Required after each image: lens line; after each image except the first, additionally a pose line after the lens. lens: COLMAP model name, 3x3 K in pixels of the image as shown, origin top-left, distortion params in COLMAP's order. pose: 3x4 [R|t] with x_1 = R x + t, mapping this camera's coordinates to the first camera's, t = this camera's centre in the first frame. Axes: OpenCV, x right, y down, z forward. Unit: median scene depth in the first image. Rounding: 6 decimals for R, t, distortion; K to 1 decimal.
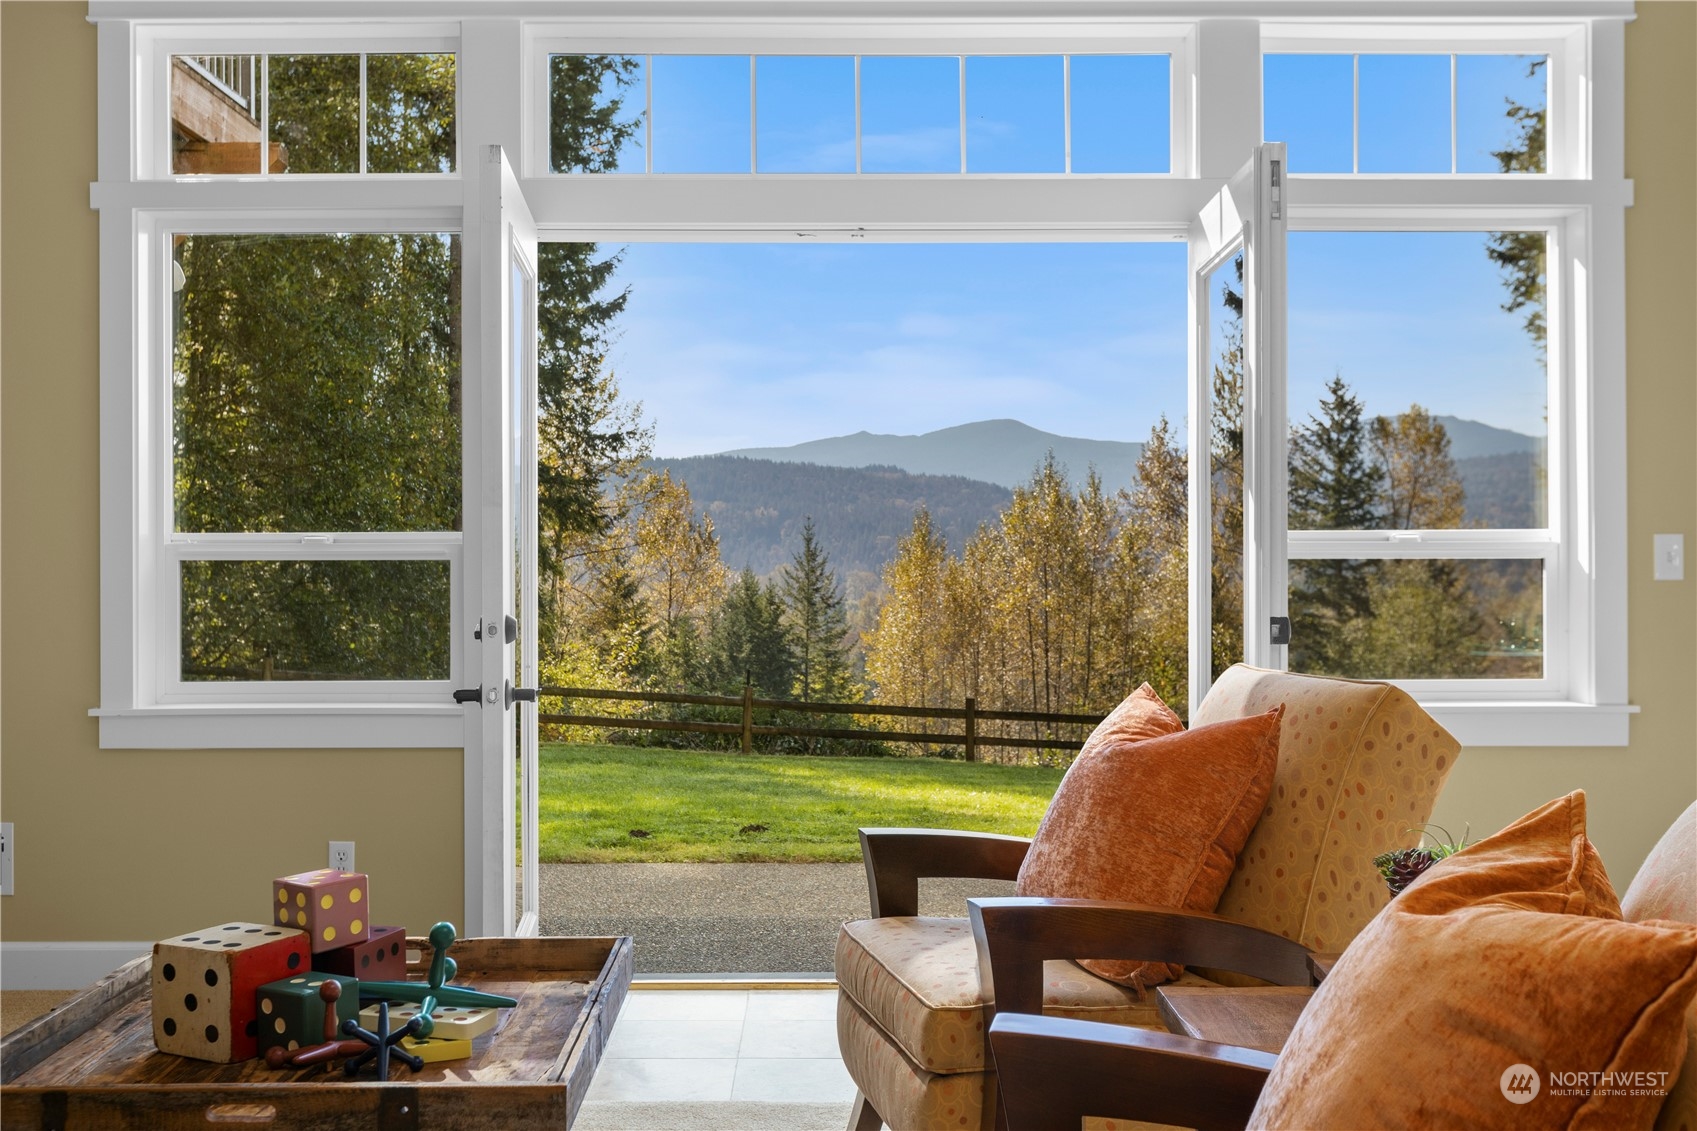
lens RADIAL K [[1650.4, 0, 849.0], [0, 1650.4, 566.9], [0, 0, 1]] dist [-0.005513, 0.000000]
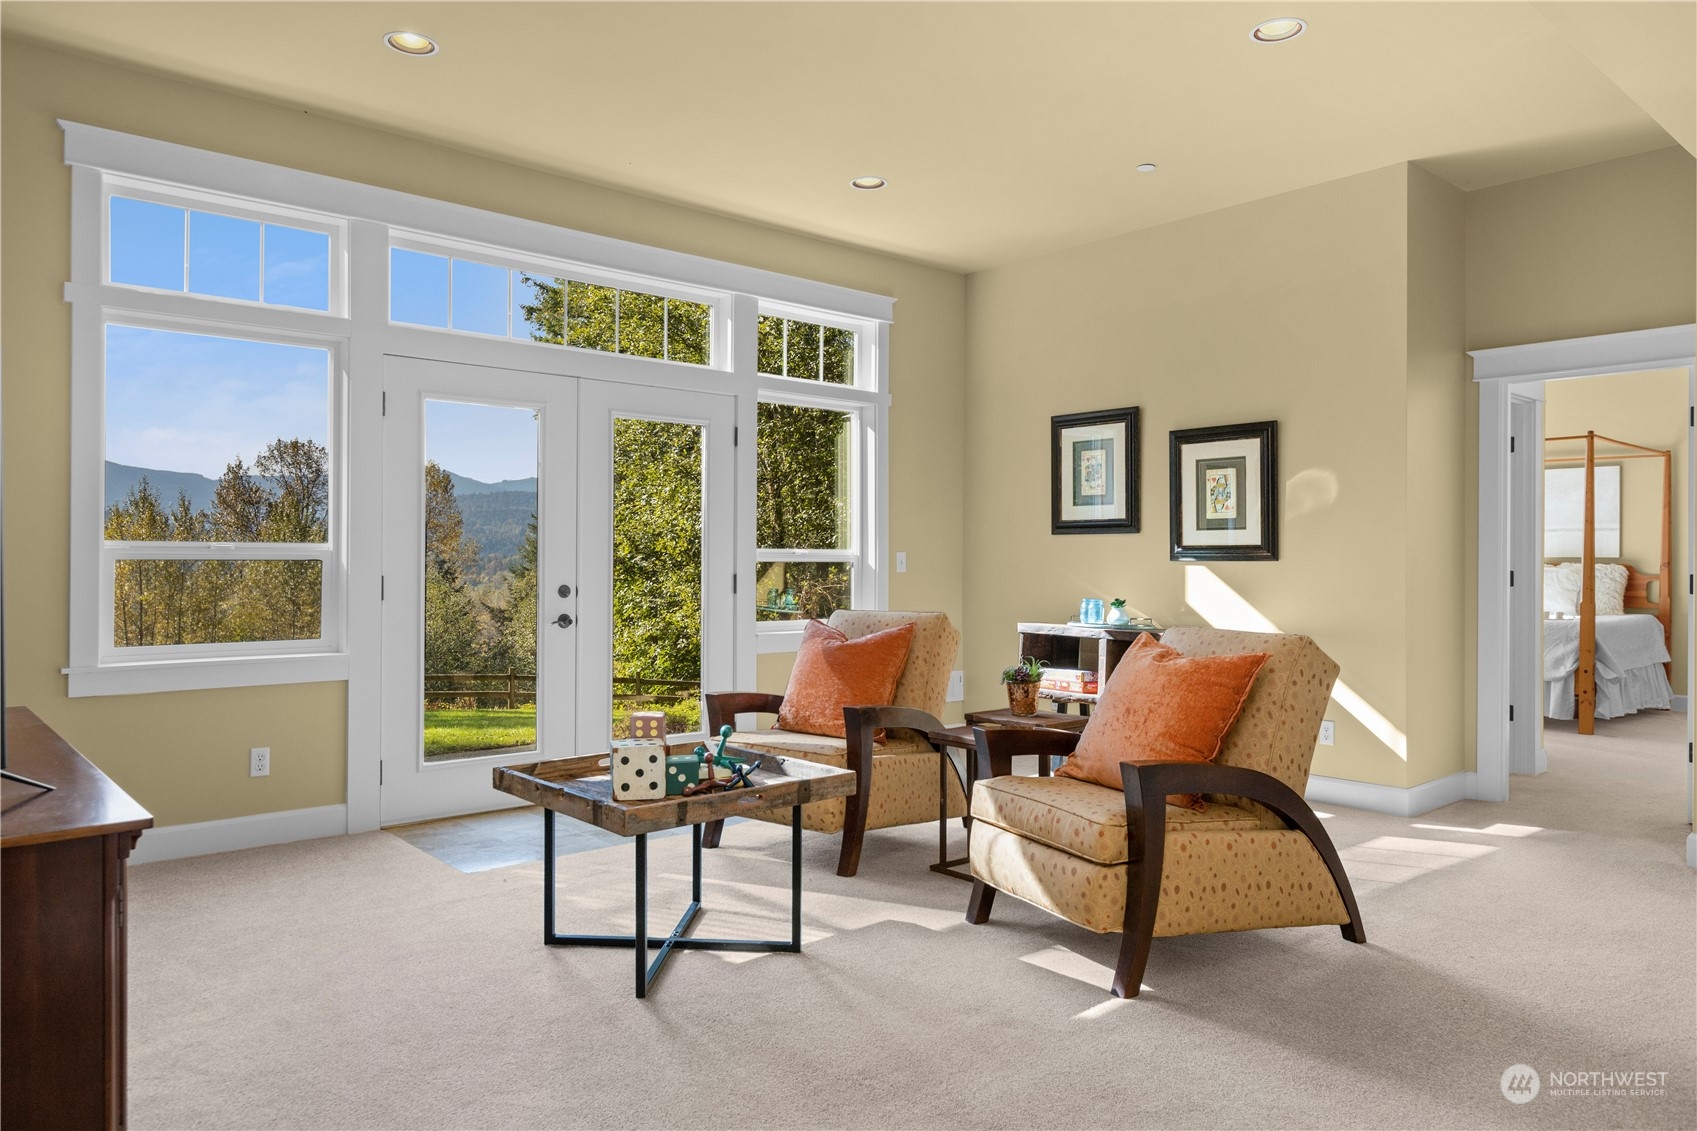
lens RADIAL K [[1115.3, 0, 855.3], [0, 1115.3, 568.7], [0, 0, 1]] dist [-0.004391, -0.004434]
pose [[0.755565, 0.000233, 0.655073, -0.545412], [0.000247, 1.000000, -0.000642, 0.004101], [-0.655073, 0.000647, 0.755565, -0.115980]]
